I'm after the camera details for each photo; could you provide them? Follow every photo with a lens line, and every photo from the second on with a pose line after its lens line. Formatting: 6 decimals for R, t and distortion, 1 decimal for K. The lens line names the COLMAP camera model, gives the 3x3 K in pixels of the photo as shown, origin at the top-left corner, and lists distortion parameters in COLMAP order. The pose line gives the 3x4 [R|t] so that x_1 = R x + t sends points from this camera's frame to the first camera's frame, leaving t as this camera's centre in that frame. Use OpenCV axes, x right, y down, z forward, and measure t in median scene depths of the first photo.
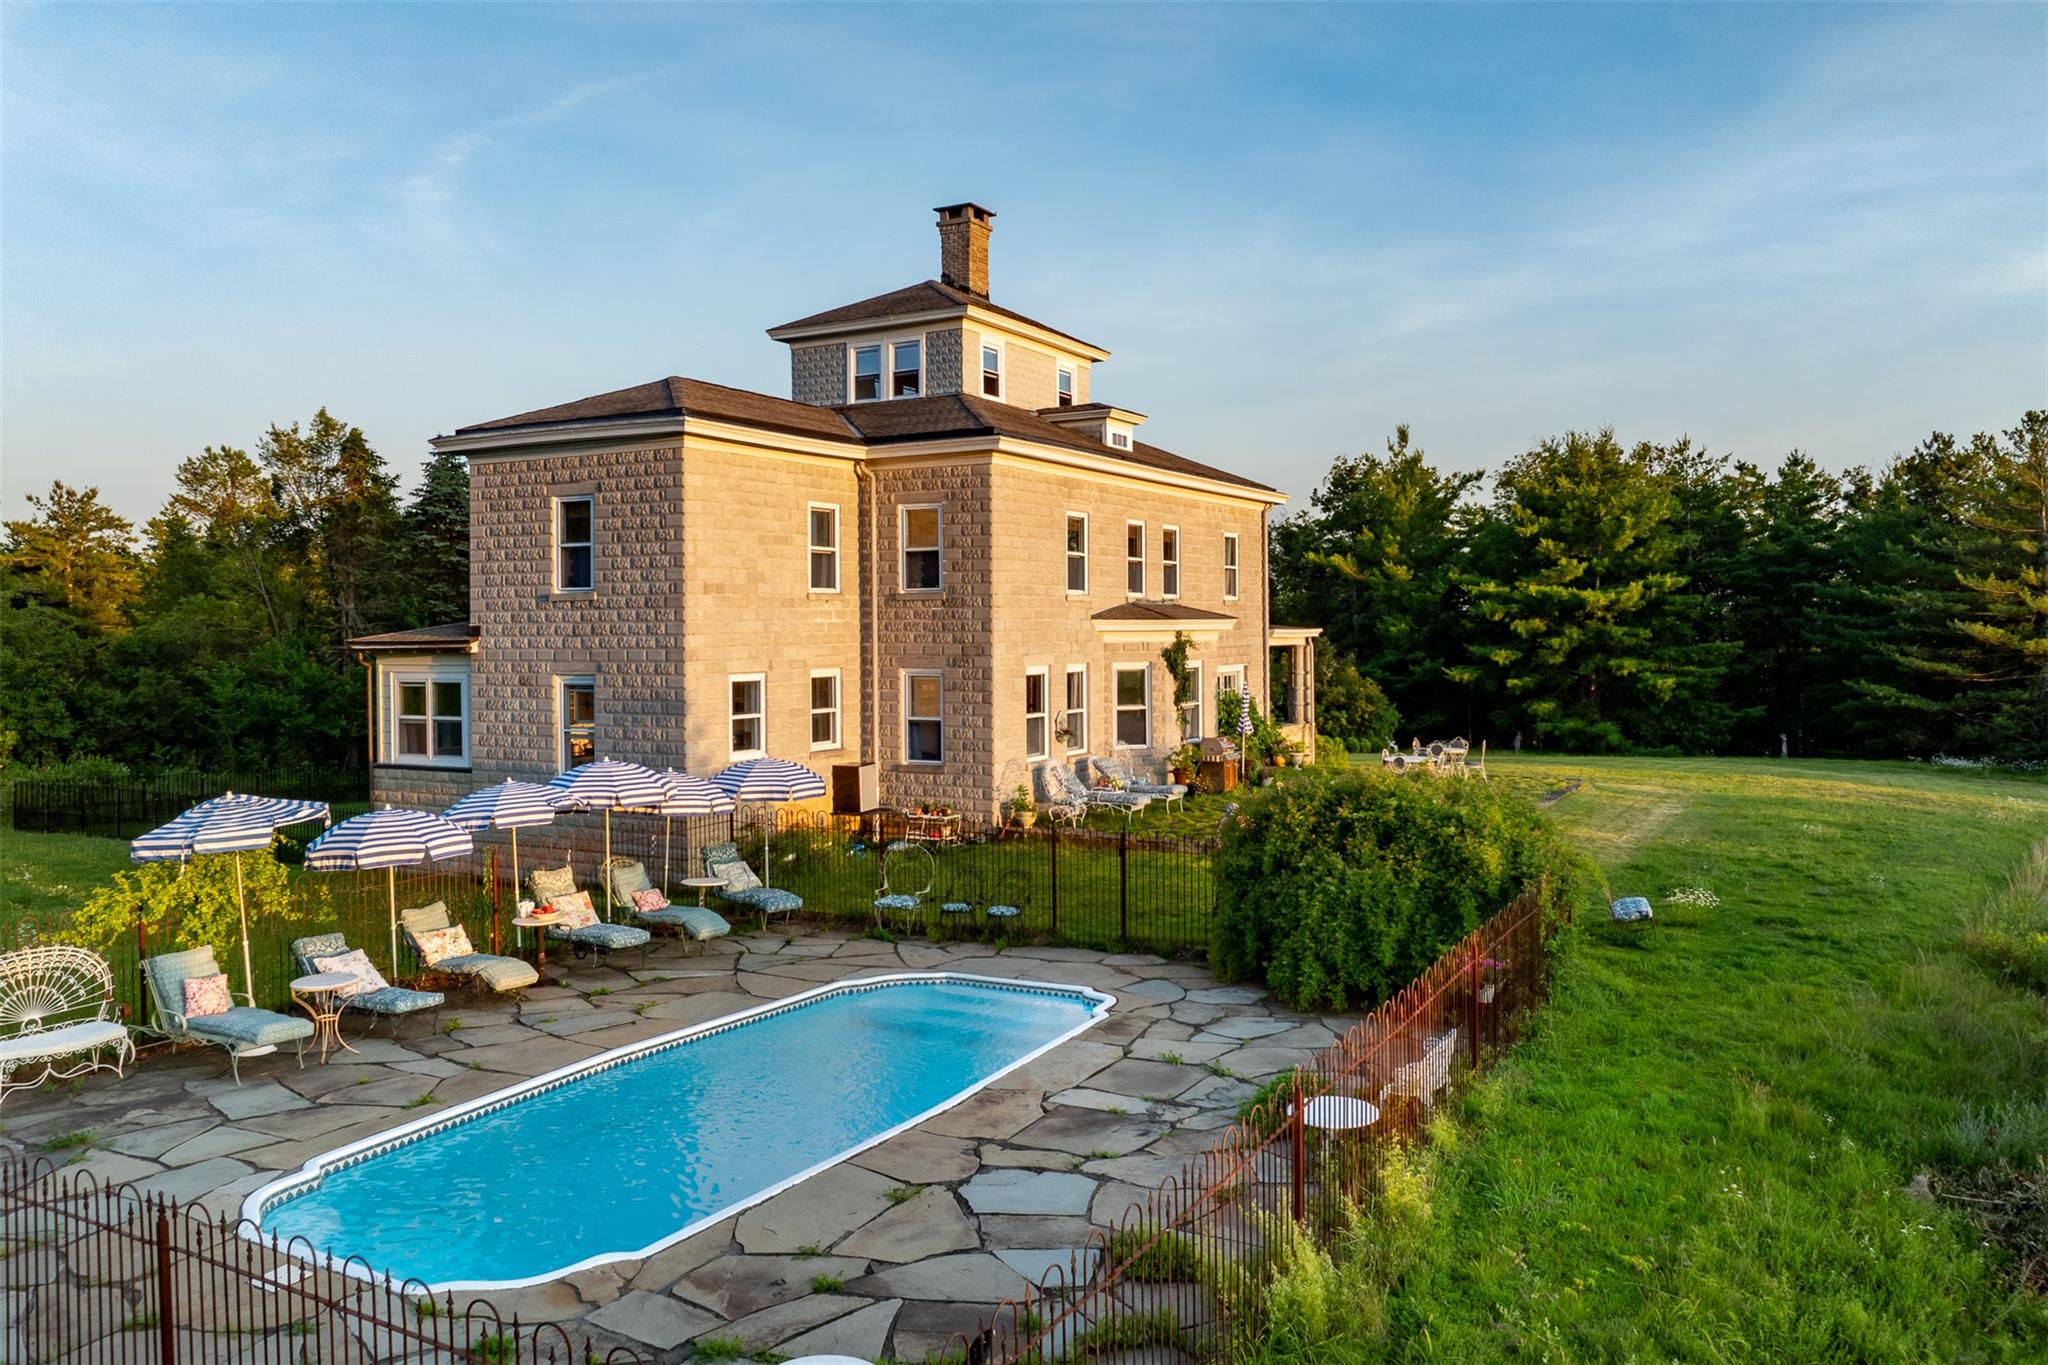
lens RADIAL K [[1460.1, 0, 950.1], [0, 1460.1, 726.3], [0, 0, 1]] dist [-0.018008, -0.000144]
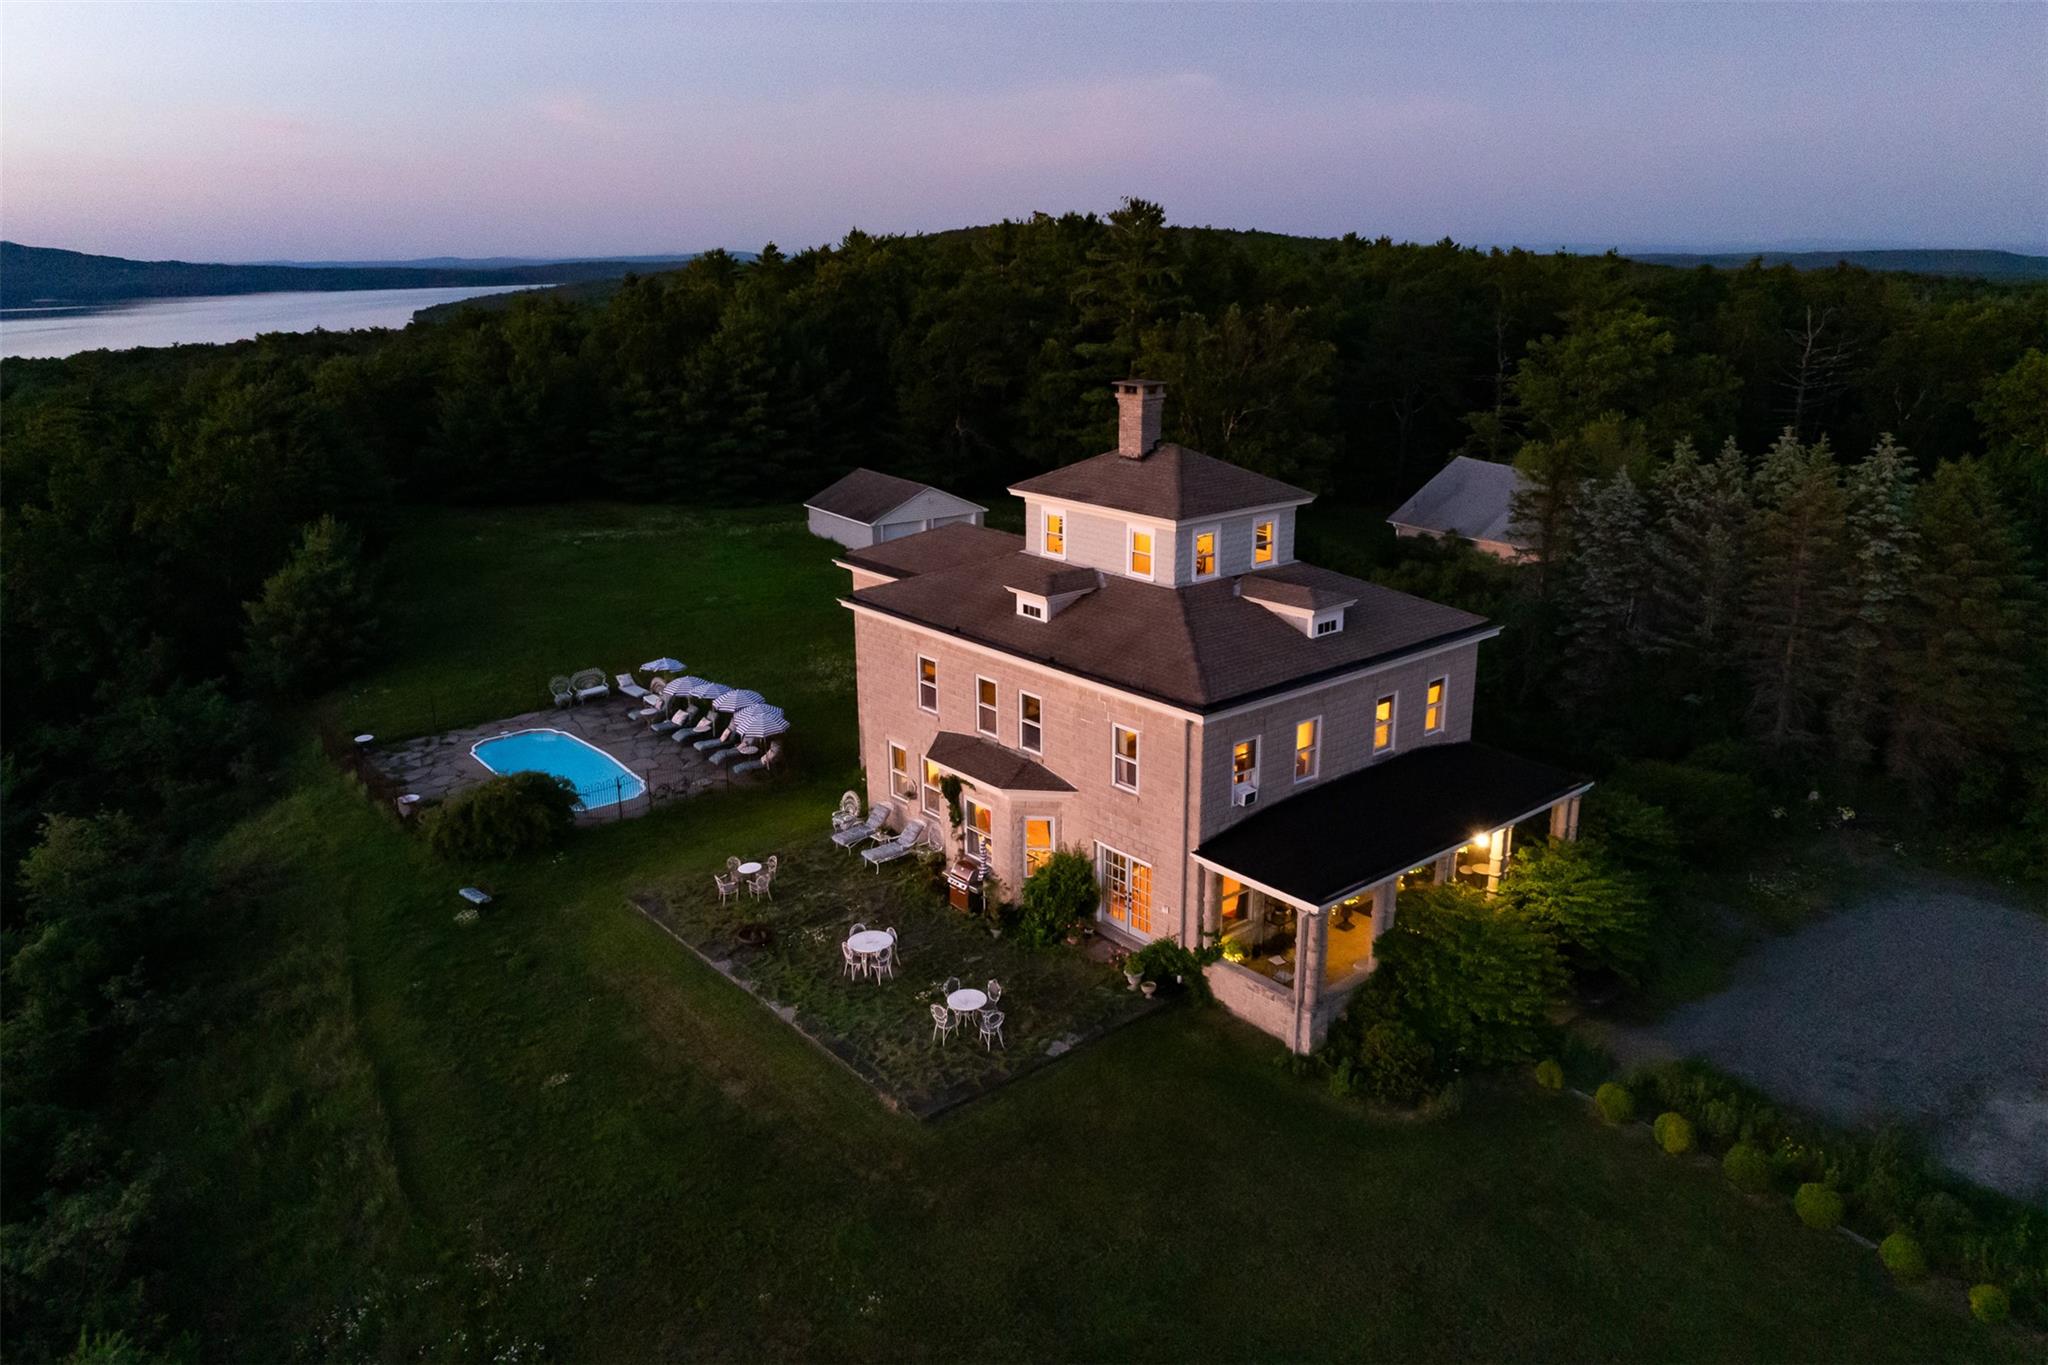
lens RADIAL K [[1414.6, 0, 1020.6], [0, 1414.6, 627.5], [0, 0, 1]] dist [-0.006654, -0.050544]
pose [[-0.301391, 0.257958, -0.917944, 1.245056], [-0.048791, 0.957276, 0.285030, -0.541139], [0.952252, 0.130693, -0.275928, 1.389547]]
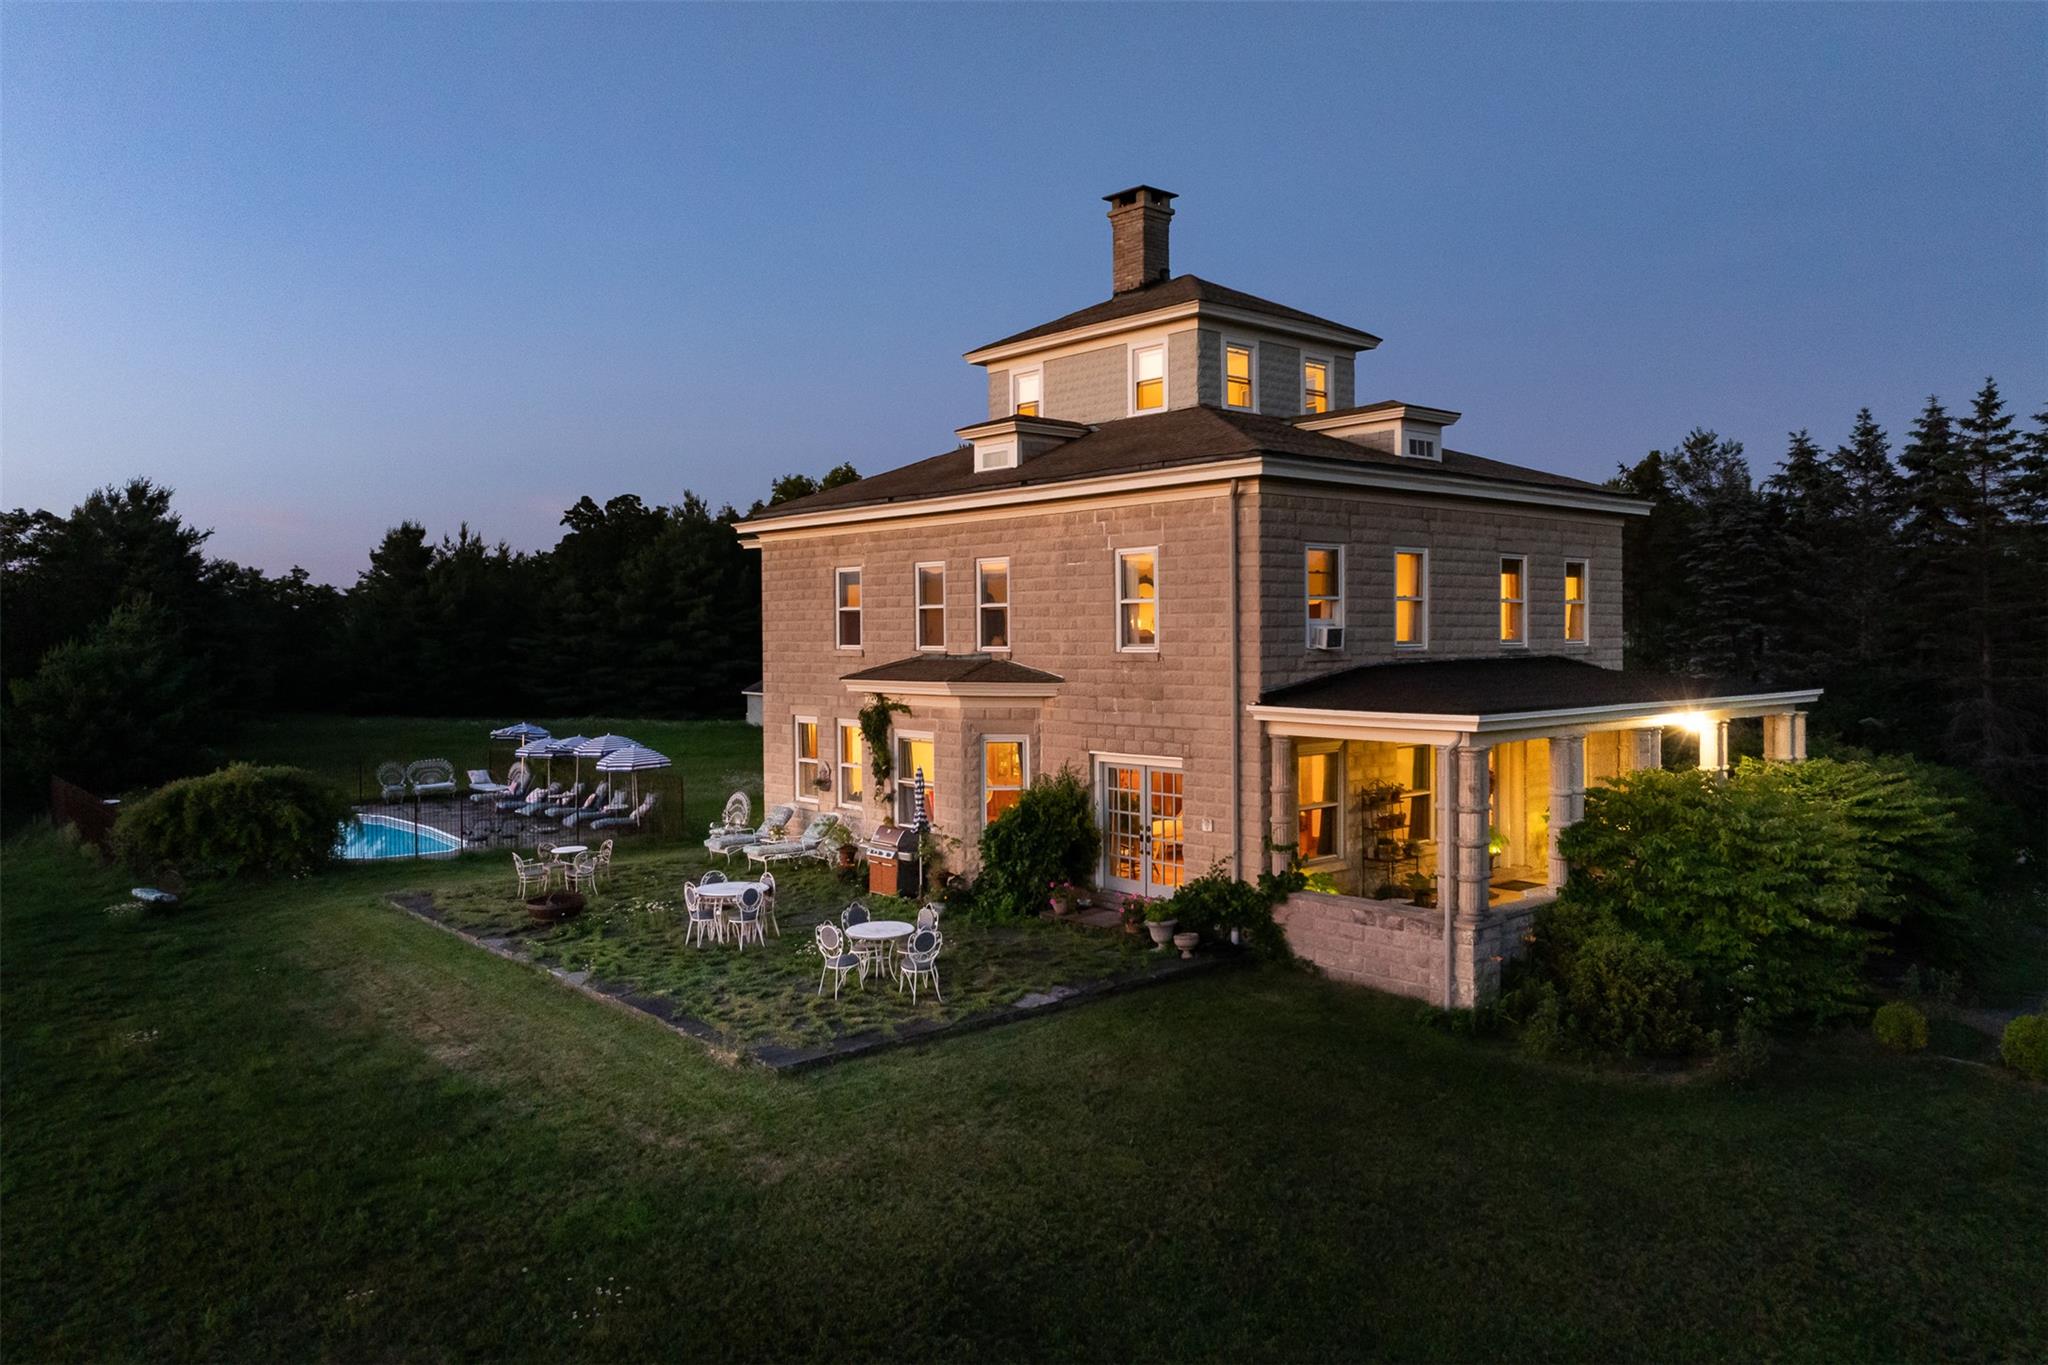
lens RADIAL K [[1414.6, 0, 1020.6], [0, 1414.6, 627.5], [0, 0, 1]] dist [-0.006654, -0.050544]
pose [[-0.283768, 0.008973, -0.958851, 0.939004], [-0.051432, 0.998374, 0.024564, -0.129489], [0.957513, 0.056286, -0.282845, 1.323607]]
